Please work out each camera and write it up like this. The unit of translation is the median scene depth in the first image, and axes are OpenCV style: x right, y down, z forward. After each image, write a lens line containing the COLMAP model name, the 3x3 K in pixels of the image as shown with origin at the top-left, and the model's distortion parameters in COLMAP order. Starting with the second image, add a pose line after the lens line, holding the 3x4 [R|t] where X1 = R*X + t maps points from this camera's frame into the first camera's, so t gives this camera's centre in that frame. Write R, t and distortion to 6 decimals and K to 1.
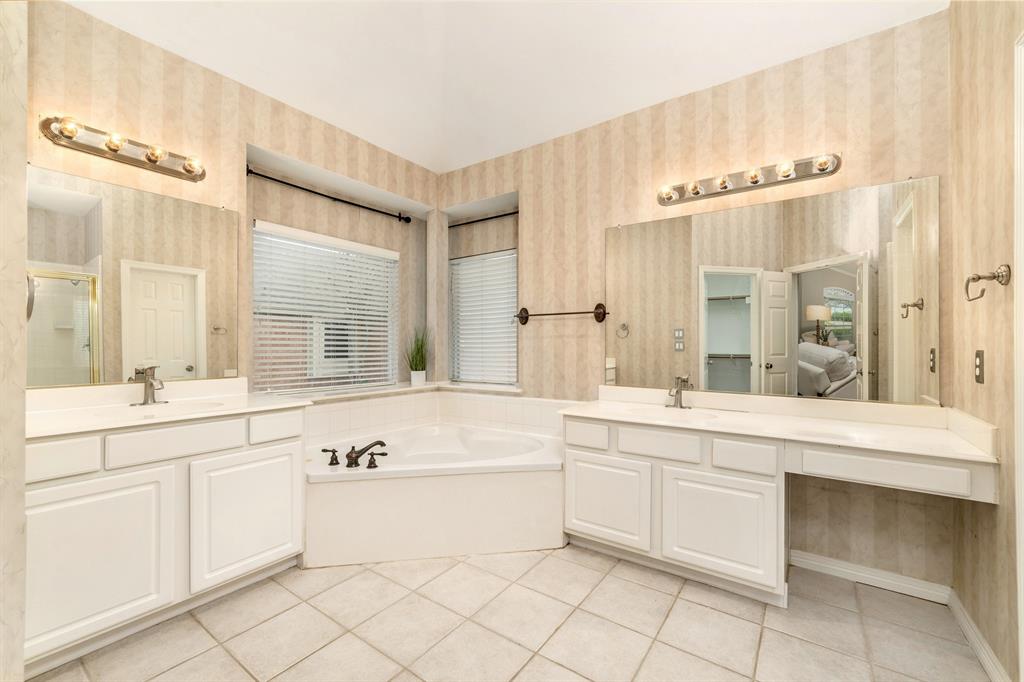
lens RADIAL K [[416.8, 0, 514.6], [0, 416.8, 345.7], [0, 0, 1]] dist [0.000938, 0.000039]
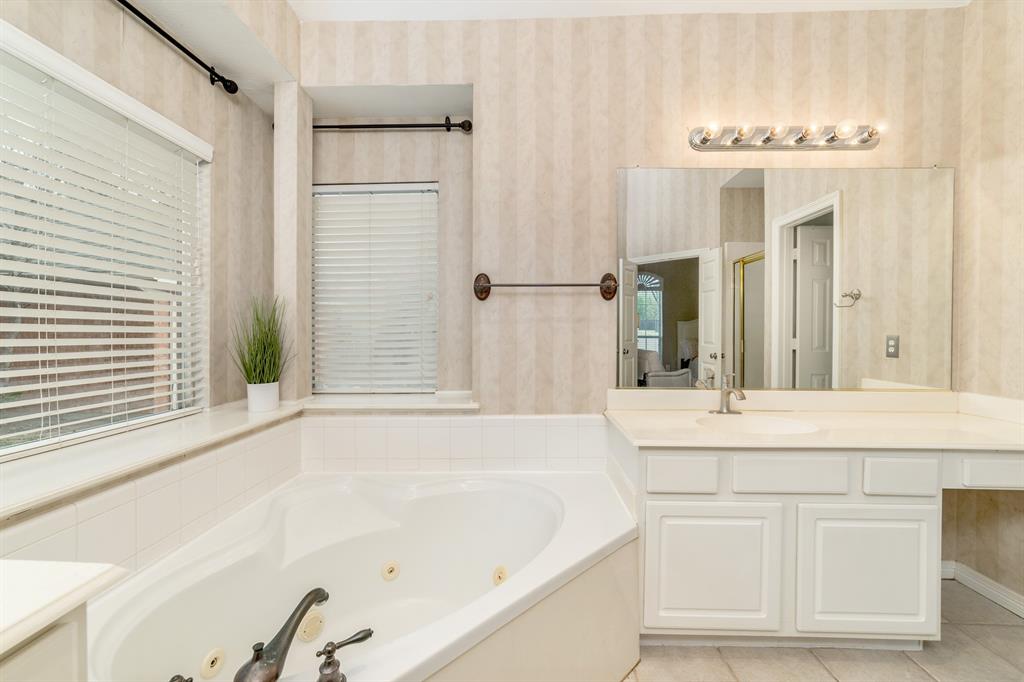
lens RADIAL K [[414.7, 0, 508.4], [0, 414.7, 336.0], [0, 0, 1]] dist [-0.001321, 0.000147]
pose [[0.839237, -0.006199, 0.543730, -0.304119], [0.002111, 0.999965, 0.008142, -0.001659], [-0.543761, -0.005685, 0.839221, 0.478774]]
